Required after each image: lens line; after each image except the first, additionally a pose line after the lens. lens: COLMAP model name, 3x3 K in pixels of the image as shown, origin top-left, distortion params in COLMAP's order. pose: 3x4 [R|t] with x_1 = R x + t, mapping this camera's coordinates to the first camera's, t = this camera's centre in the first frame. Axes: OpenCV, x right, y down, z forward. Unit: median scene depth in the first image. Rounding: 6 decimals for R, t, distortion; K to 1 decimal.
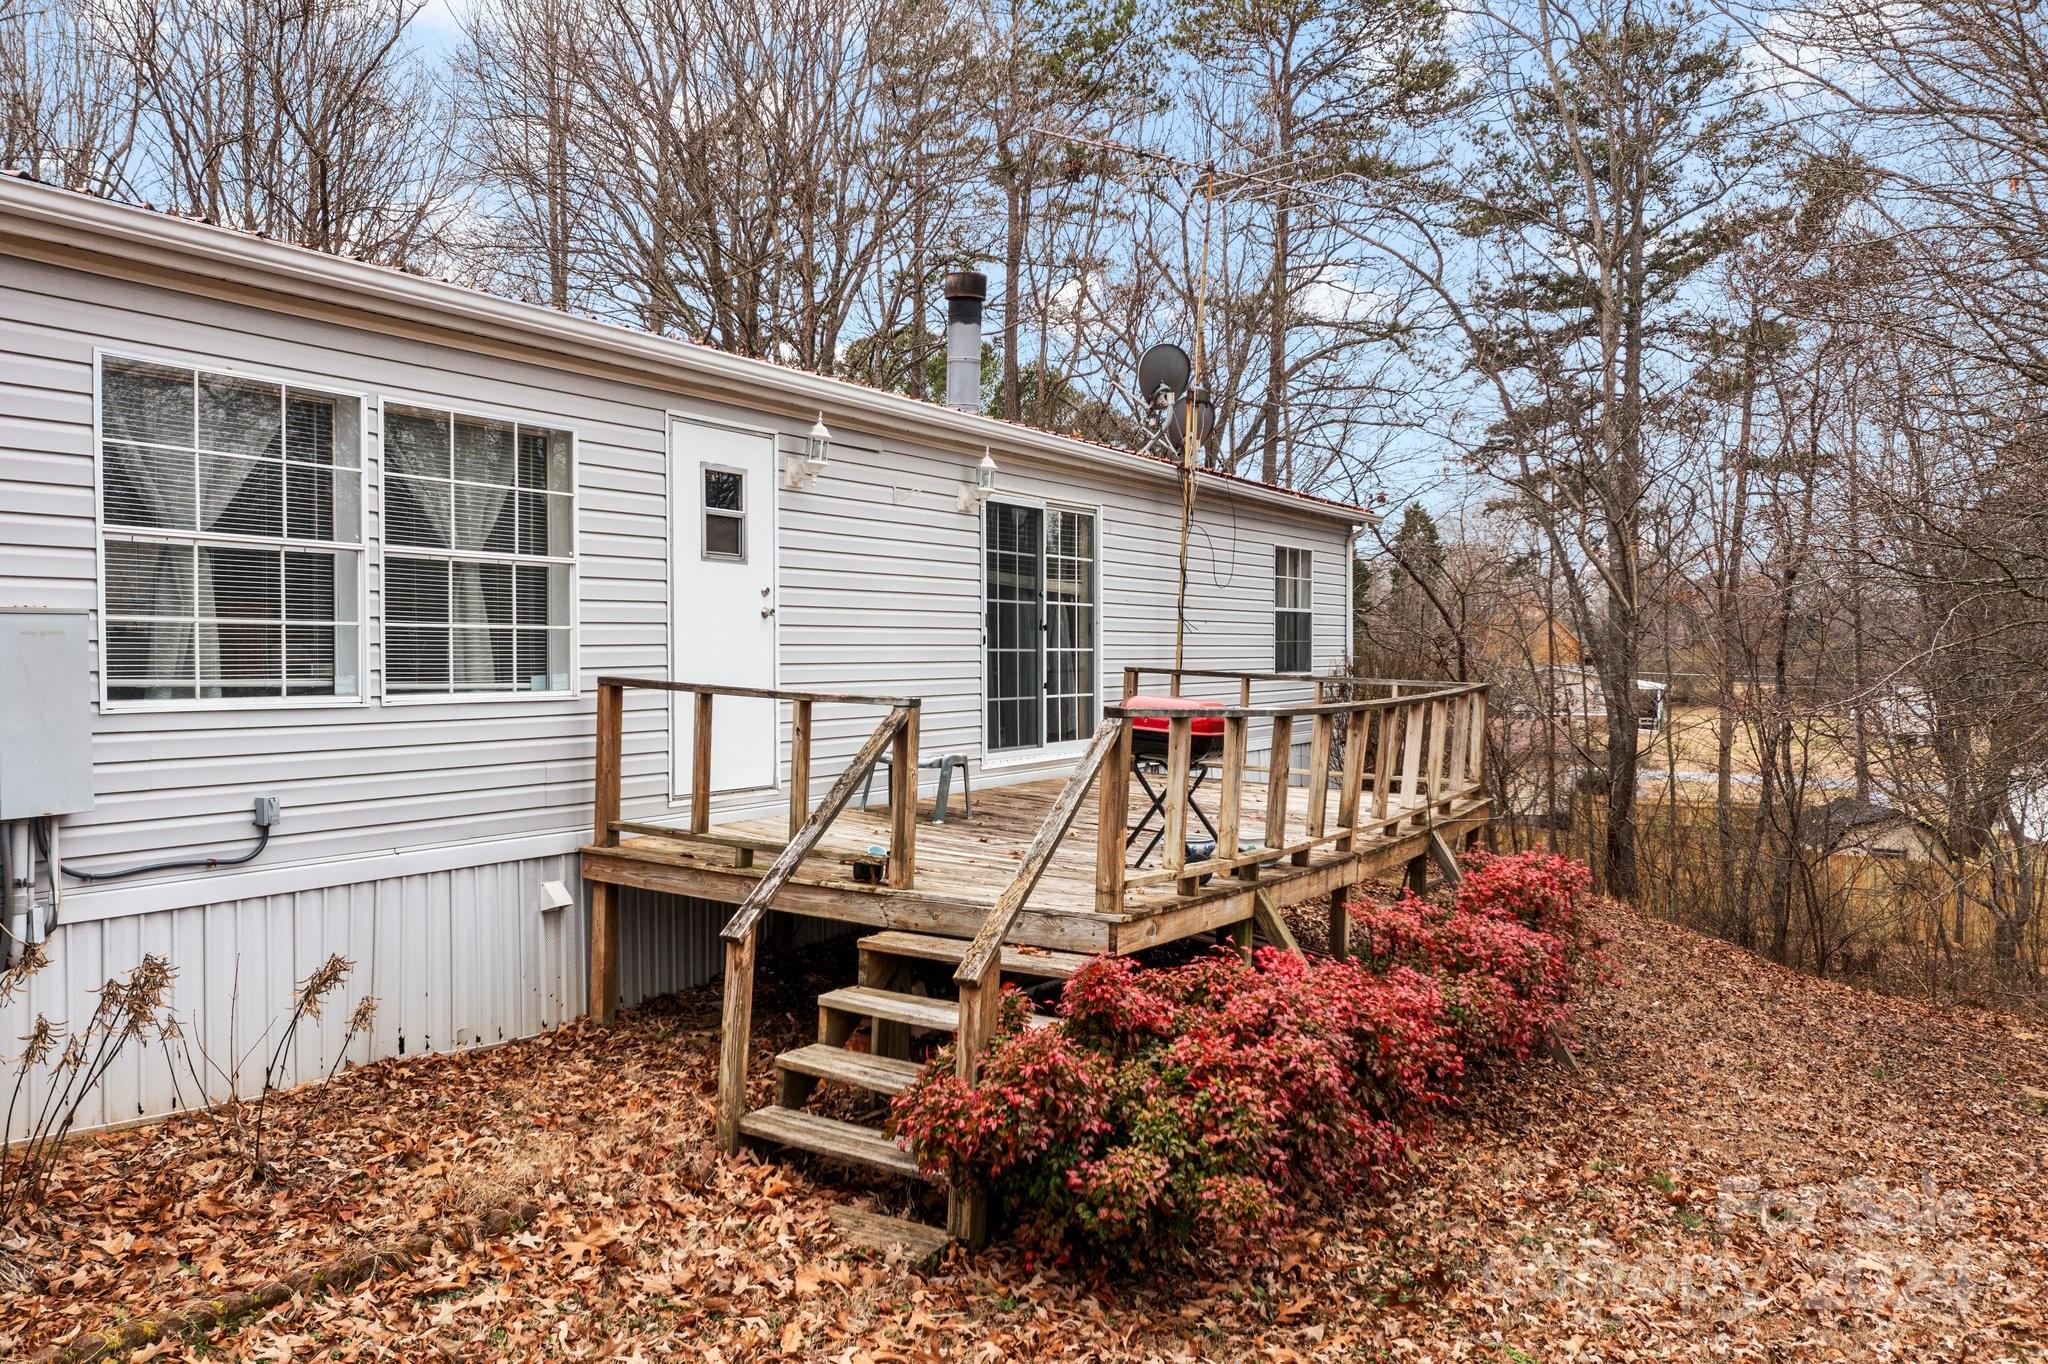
lens RADIAL K [[1622.9, 0, 1024.0], [0, 1622.9, 682.0], [0, 0, 1]] dist [-0.005963, 0.007981]
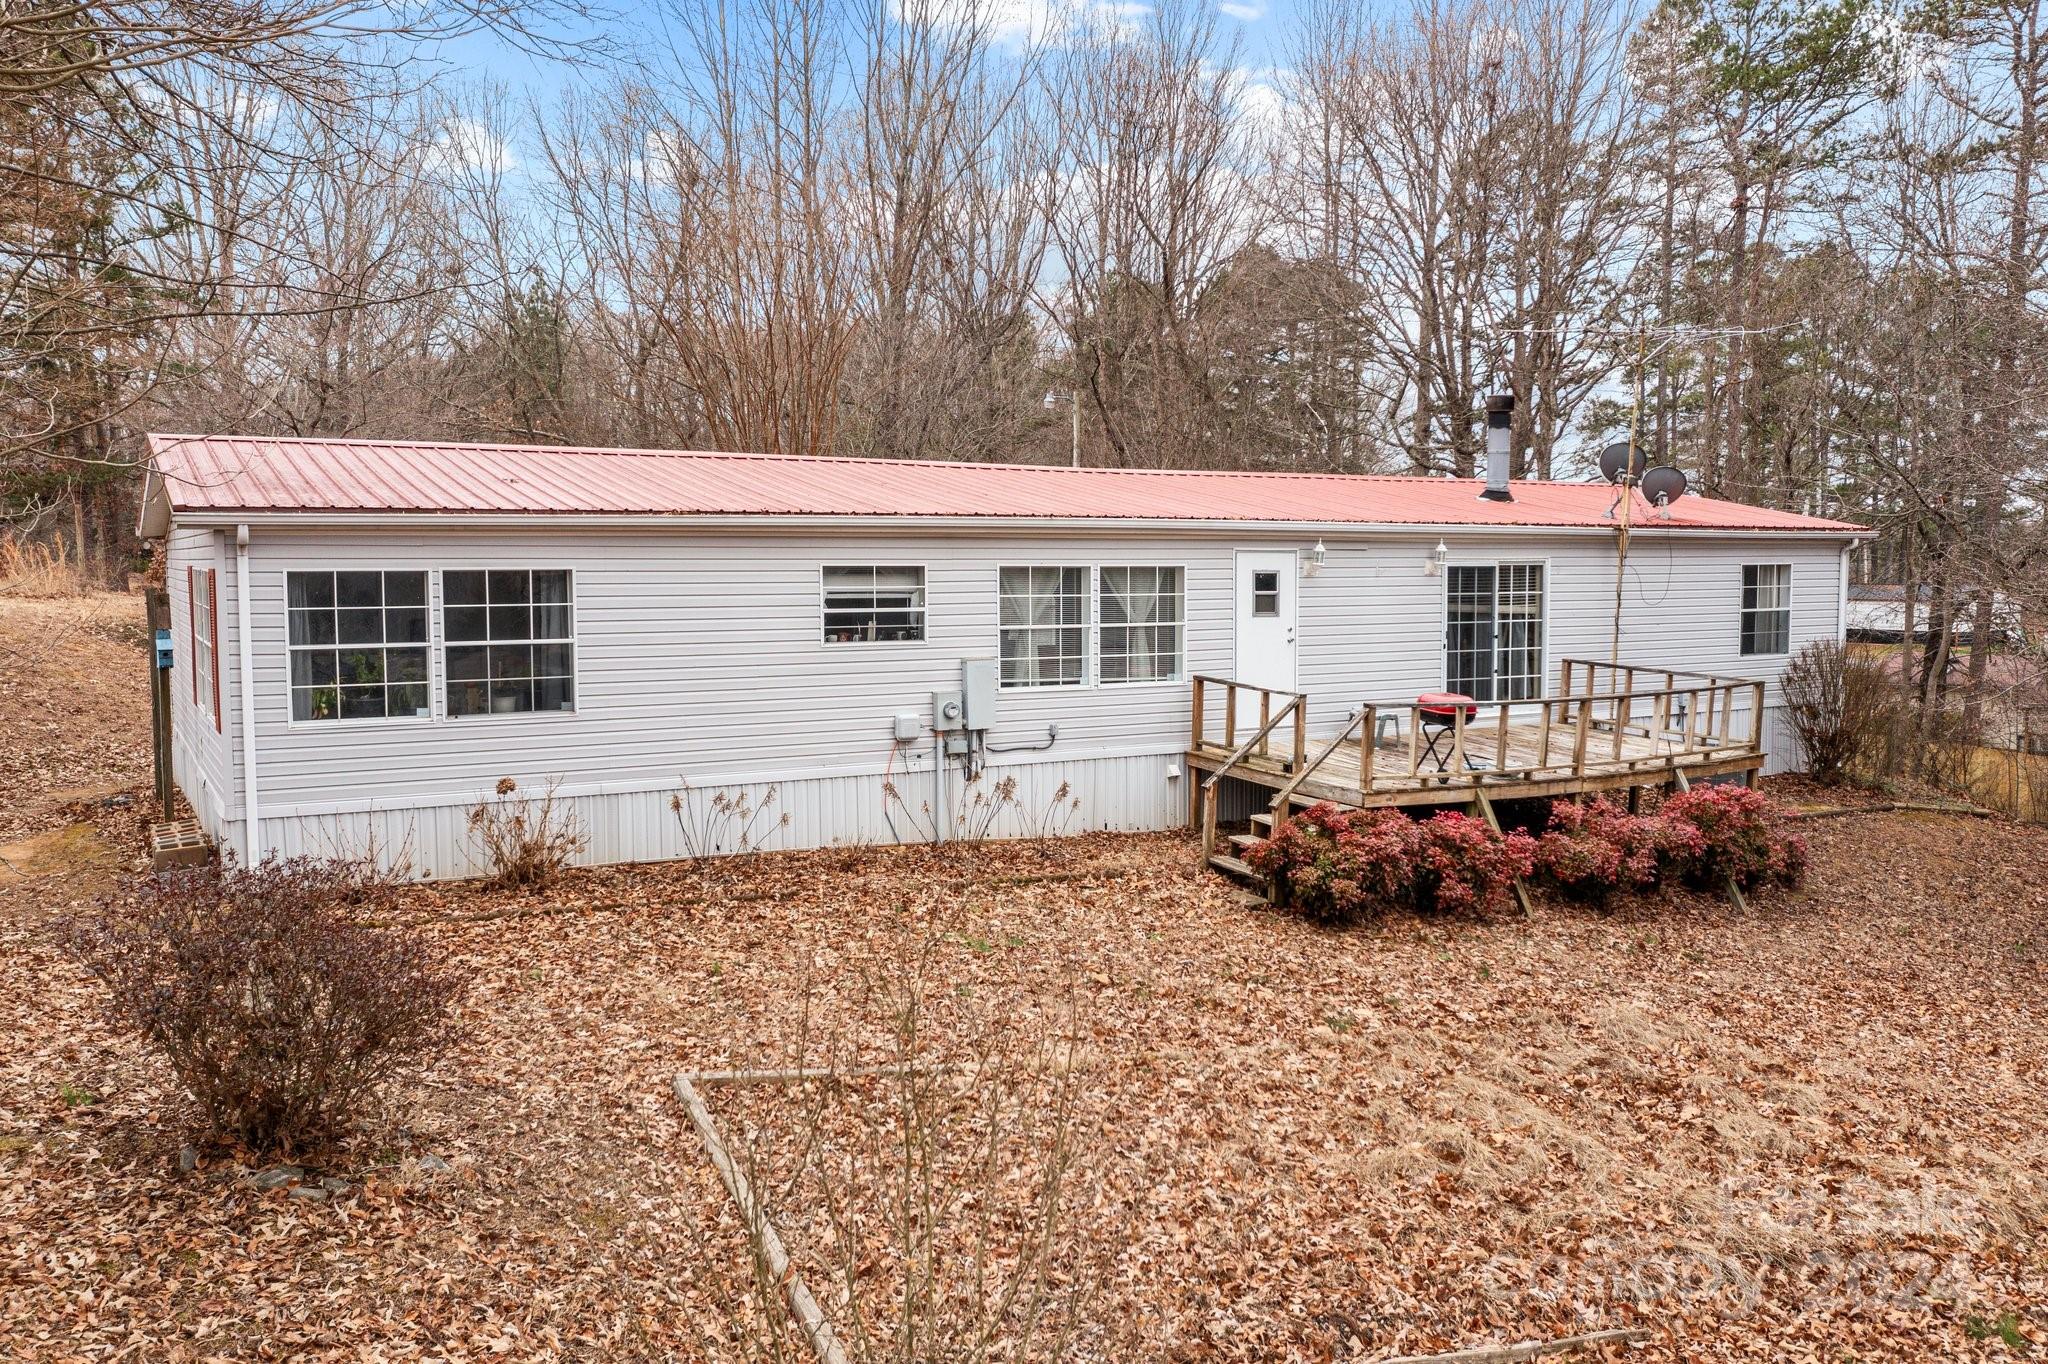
lens RADIAL K [[1622.9, 0, 1024.0], [0, 1622.9, 682.0], [0, 0, 1]] dist [-0.005963, 0.007981]
pose [[0.865704, 0.034258, -0.499382, 0.674052], [-0.006742, 0.998363, 0.056802, -0.123213], [0.500511, -0.045807, 0.864518, -1.088730]]
